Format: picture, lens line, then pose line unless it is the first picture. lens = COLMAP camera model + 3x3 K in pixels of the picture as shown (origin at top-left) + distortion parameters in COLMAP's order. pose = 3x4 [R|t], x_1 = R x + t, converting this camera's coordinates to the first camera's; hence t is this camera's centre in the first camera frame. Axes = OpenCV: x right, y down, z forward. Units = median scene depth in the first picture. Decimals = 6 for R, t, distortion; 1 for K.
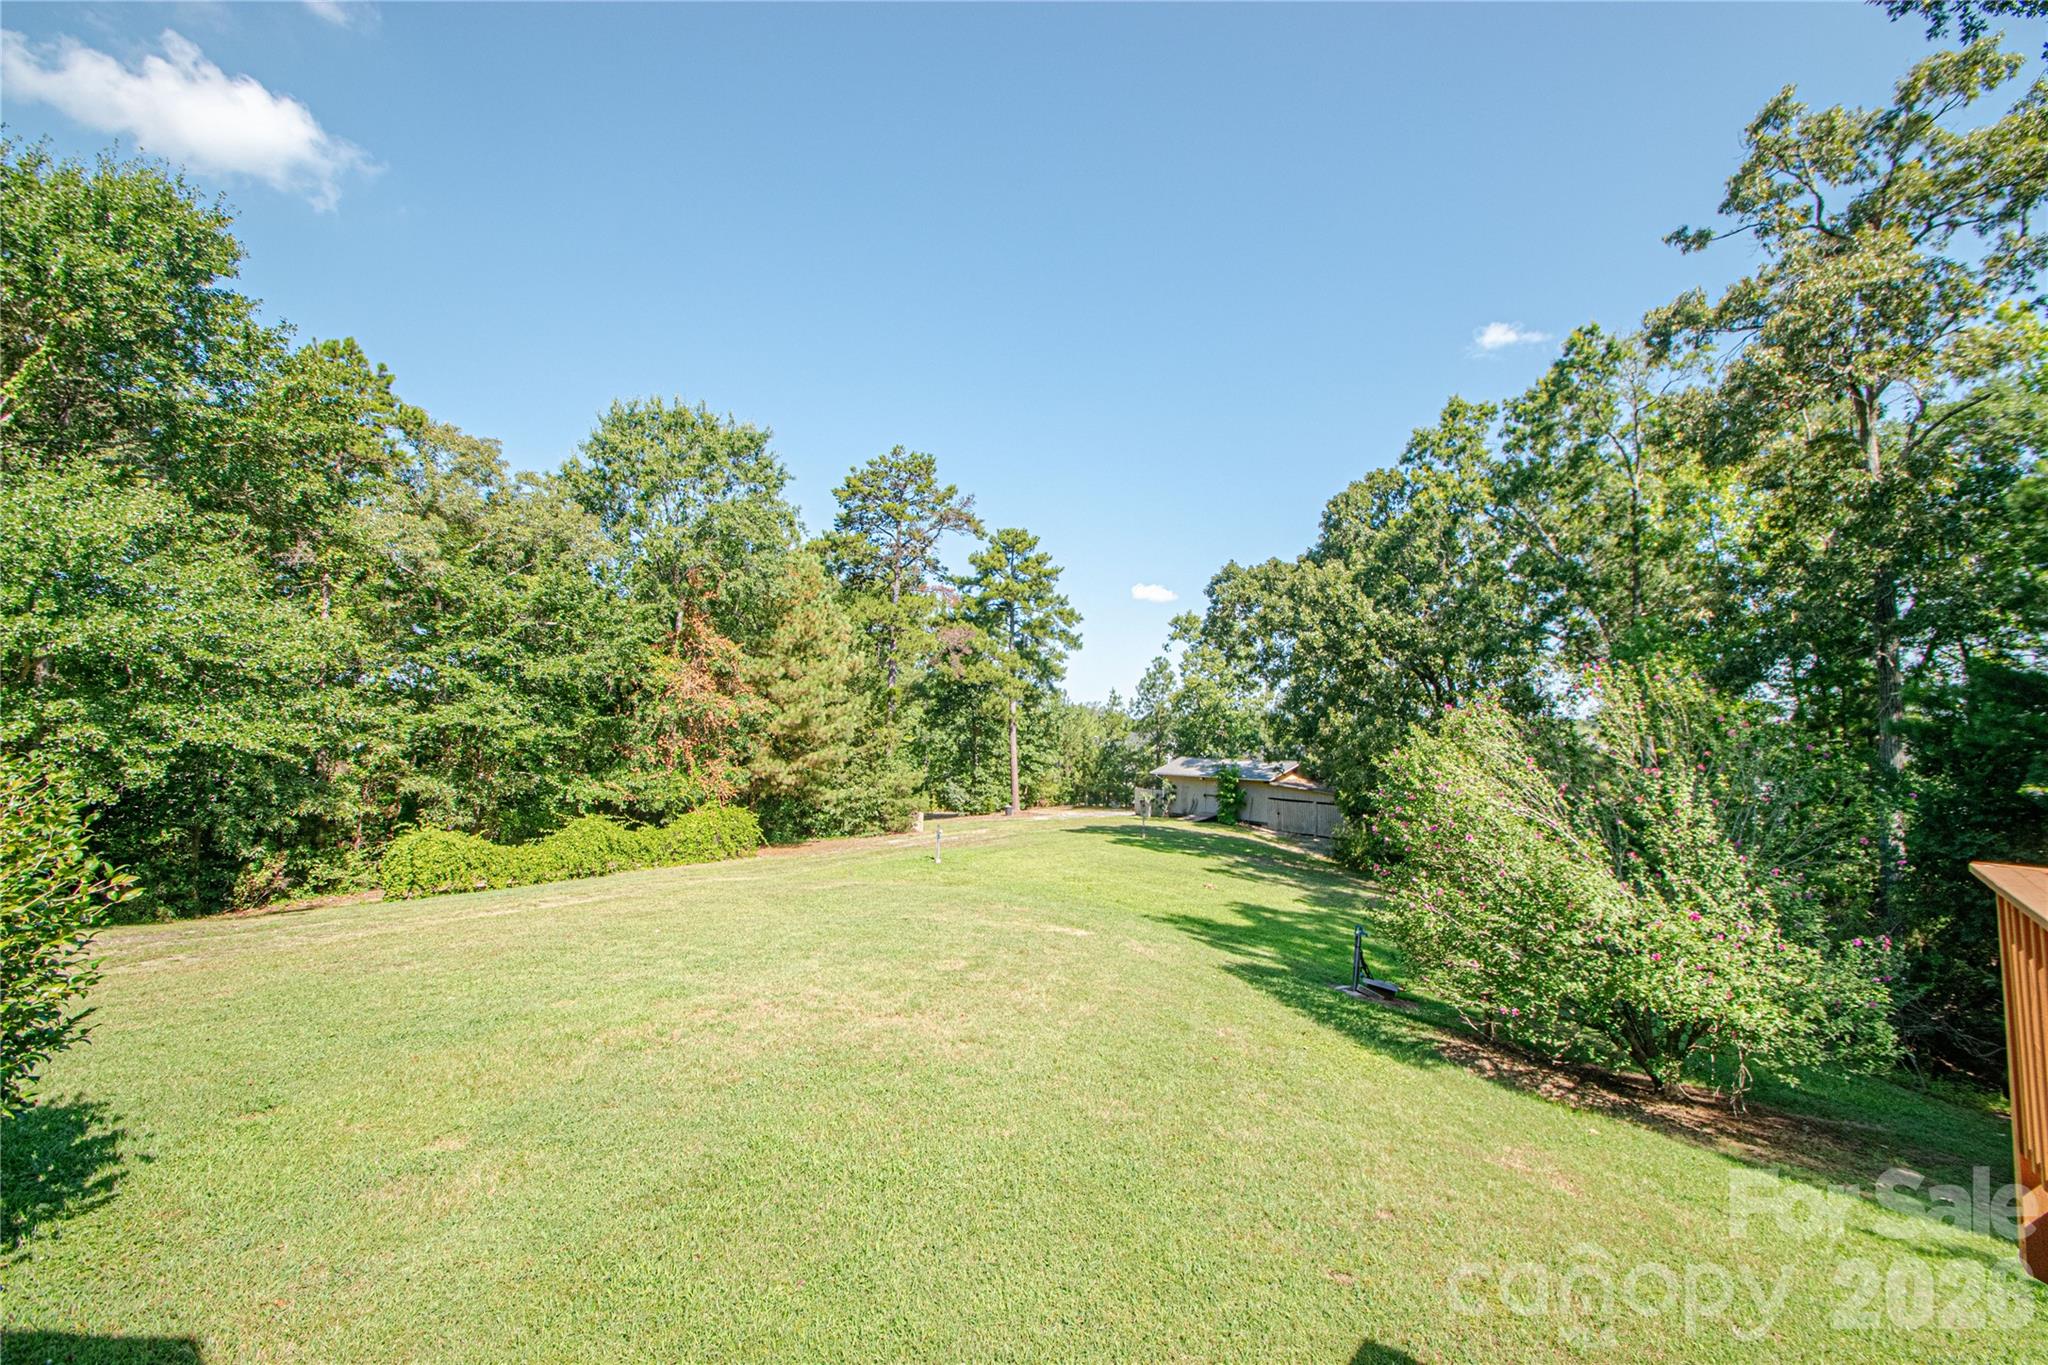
lens RADIAL K [[916.0, 0, 1023.1], [0, 916.0, 654.9], [0, 0, 1]] dist [0.001689, -0.010201]
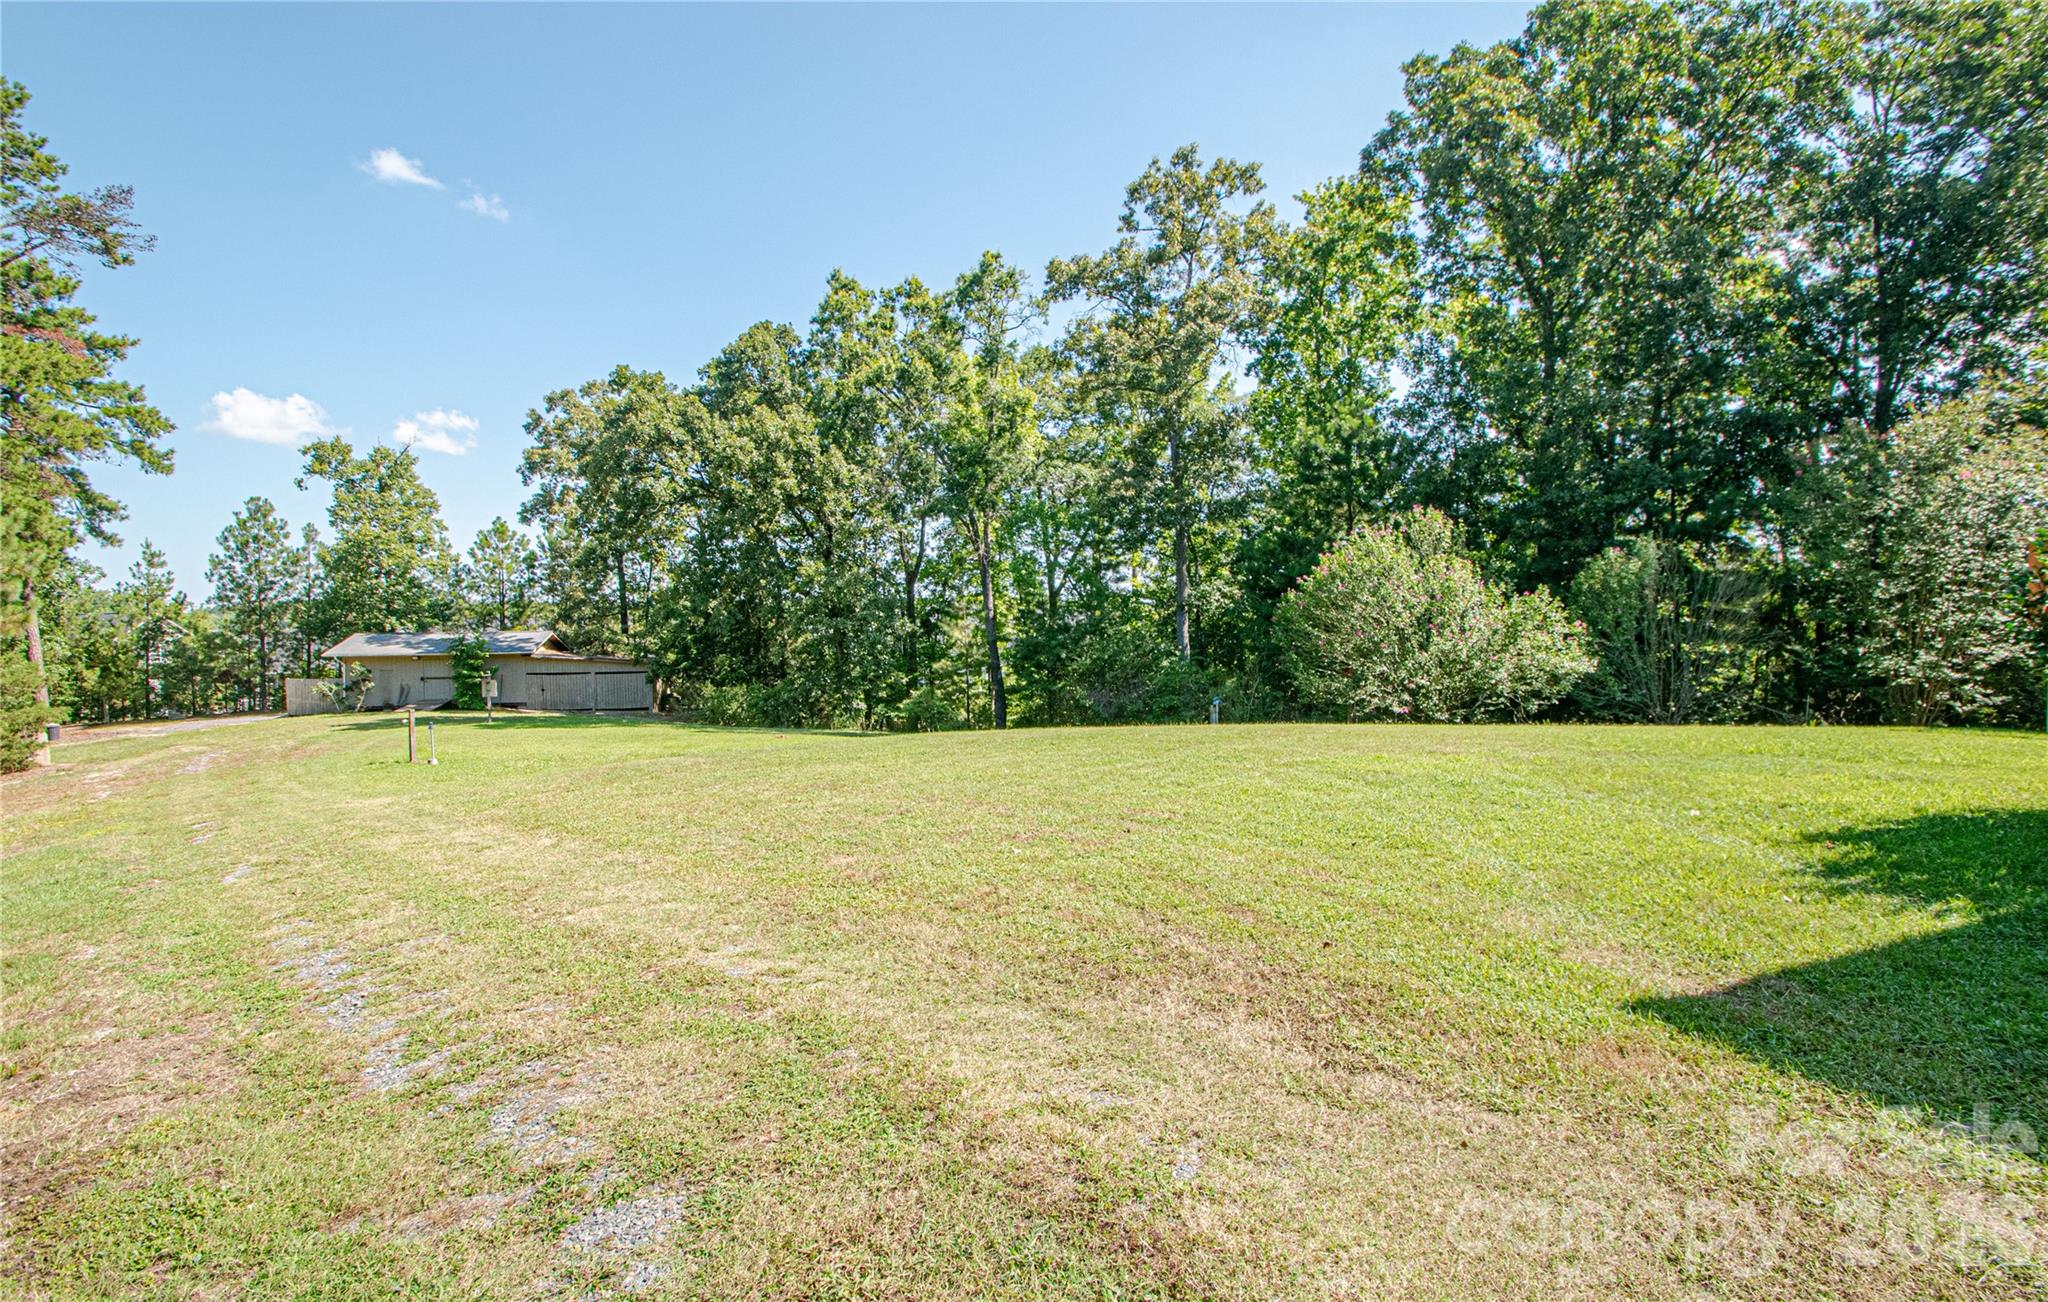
lens RADIAL K [[936.1, 0, 1024.0], [0, 936.1, 651.0], [0, 0, 1]] dist [0.016631, -0.018914]
pose [[0.485981, -0.057527, 0.872074, -0.229271], [-0.051883, 0.994173, 0.094494, 0.024153], [-0.872428, -0.091168, 0.480164, 0.146595]]
